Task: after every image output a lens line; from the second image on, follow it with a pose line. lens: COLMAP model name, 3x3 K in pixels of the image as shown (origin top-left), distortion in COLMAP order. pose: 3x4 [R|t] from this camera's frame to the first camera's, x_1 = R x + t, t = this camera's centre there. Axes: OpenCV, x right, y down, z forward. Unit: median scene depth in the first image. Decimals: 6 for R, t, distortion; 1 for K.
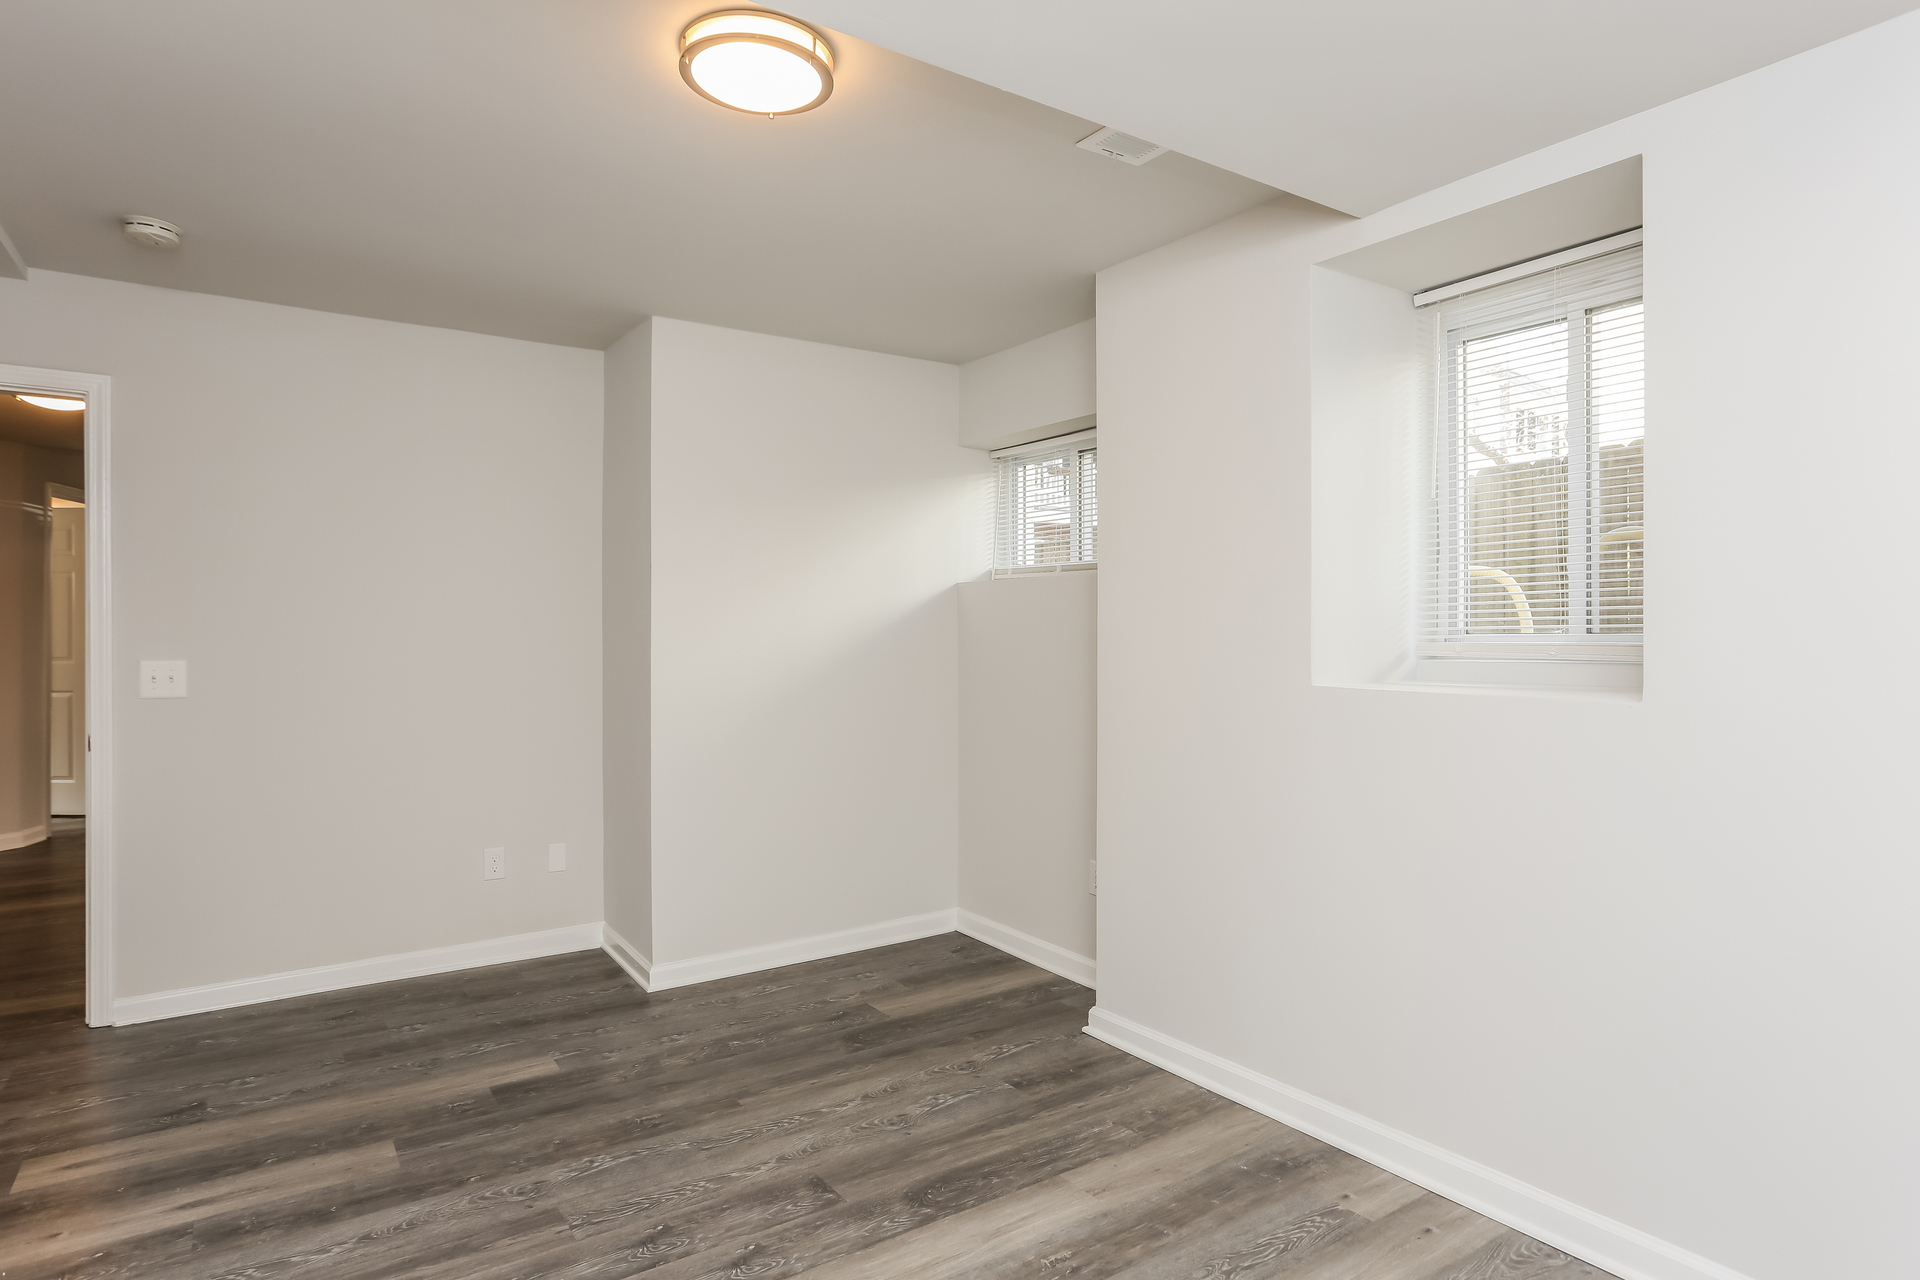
lens RADIAL K [[1046.3, 0, 968.9], [0, 1046.3, 630.7], [0, 0, 1]] dist [0.002000, 0.001665]
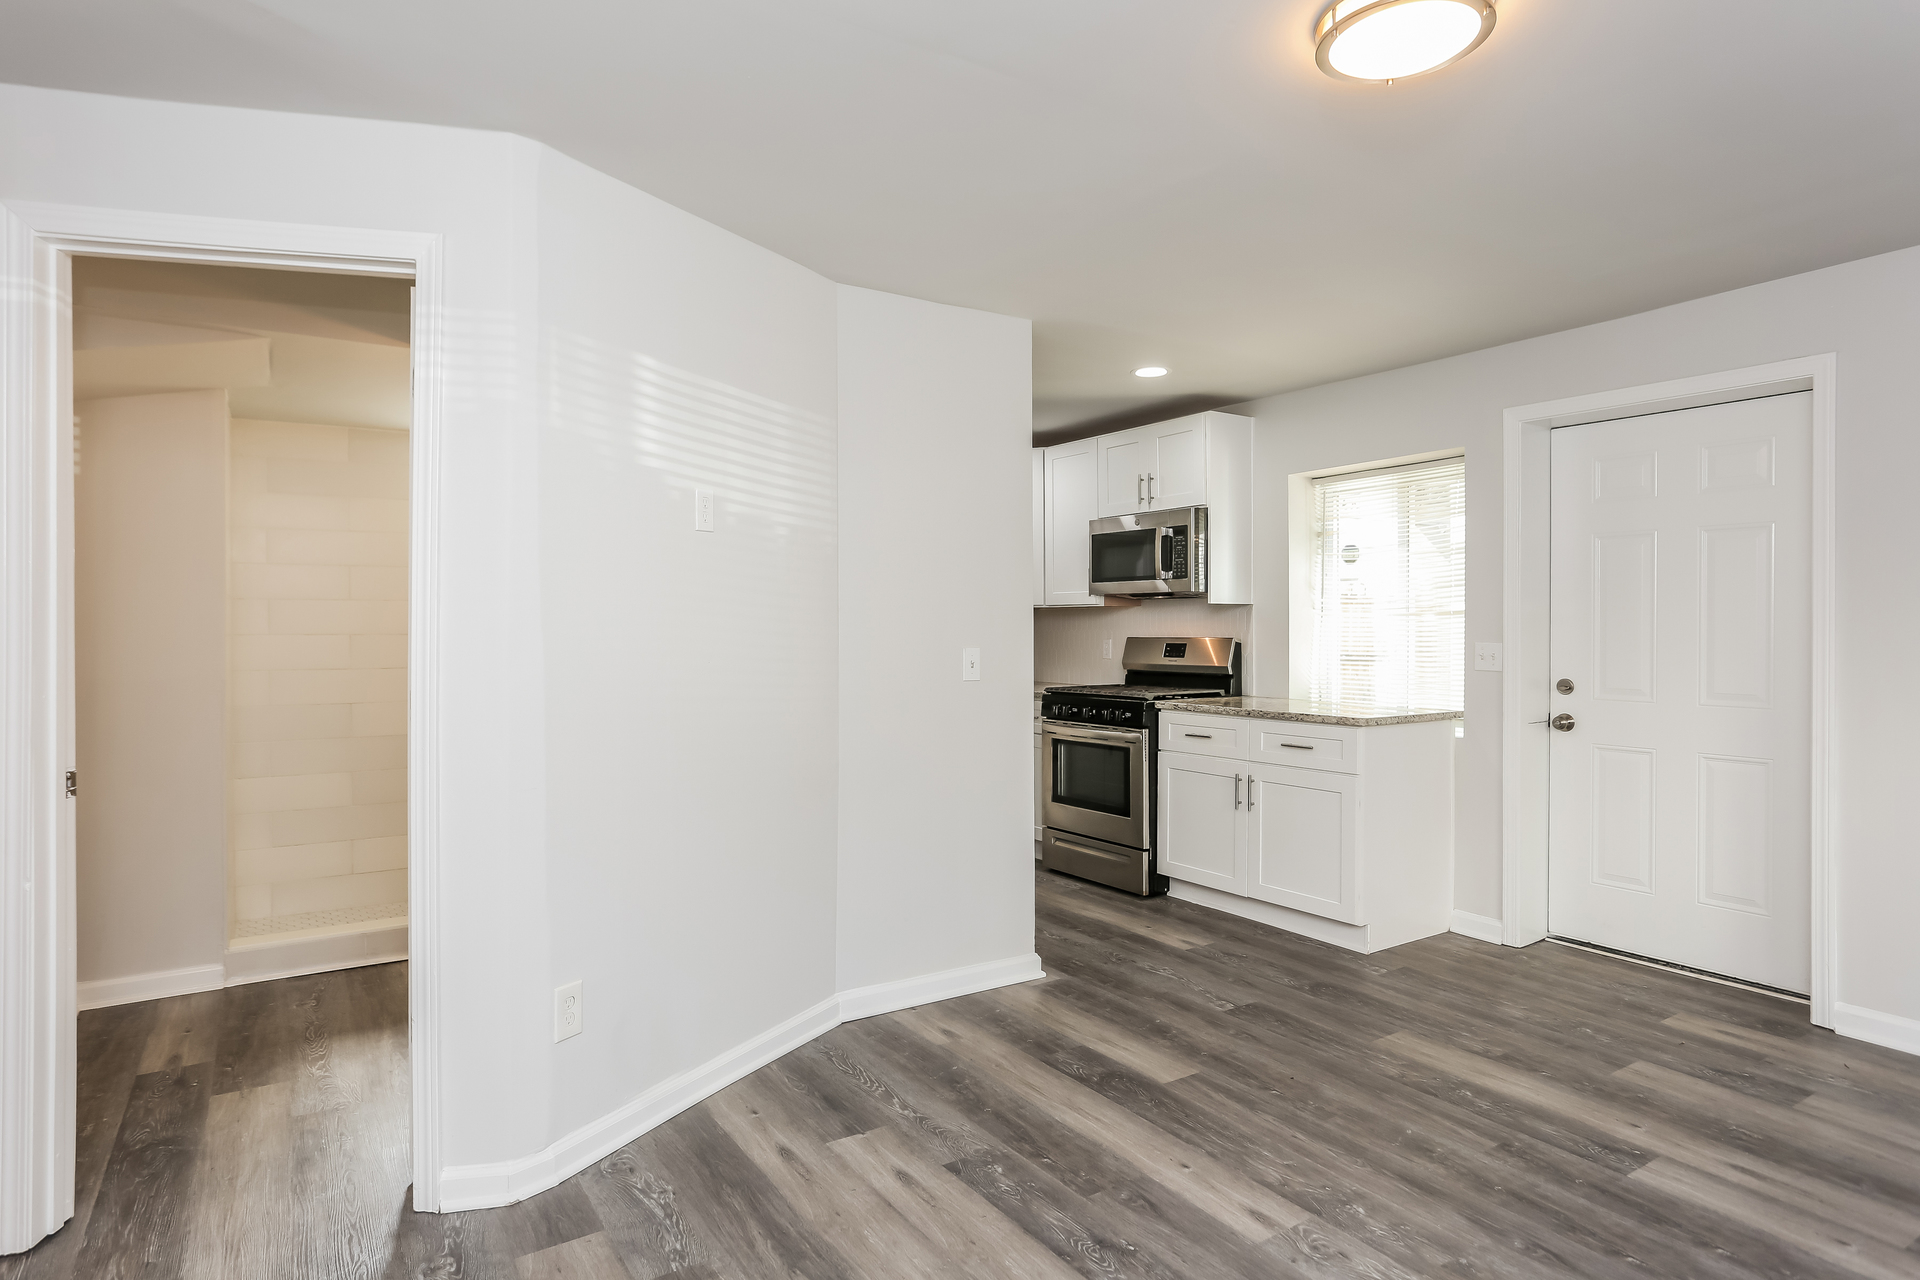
lens RADIAL K [[1046.3, 0, 968.9], [0, 1046.3, 630.7], [0, 0, 1]] dist [0.002000, 0.001665]
pose [[-0.011797, 0.003084, -0.999926, 1.037708], [-0.004697, 0.999984, 0.003139, 0.022642], [0.999919, 0.004734, -0.011782, 0.756532]]
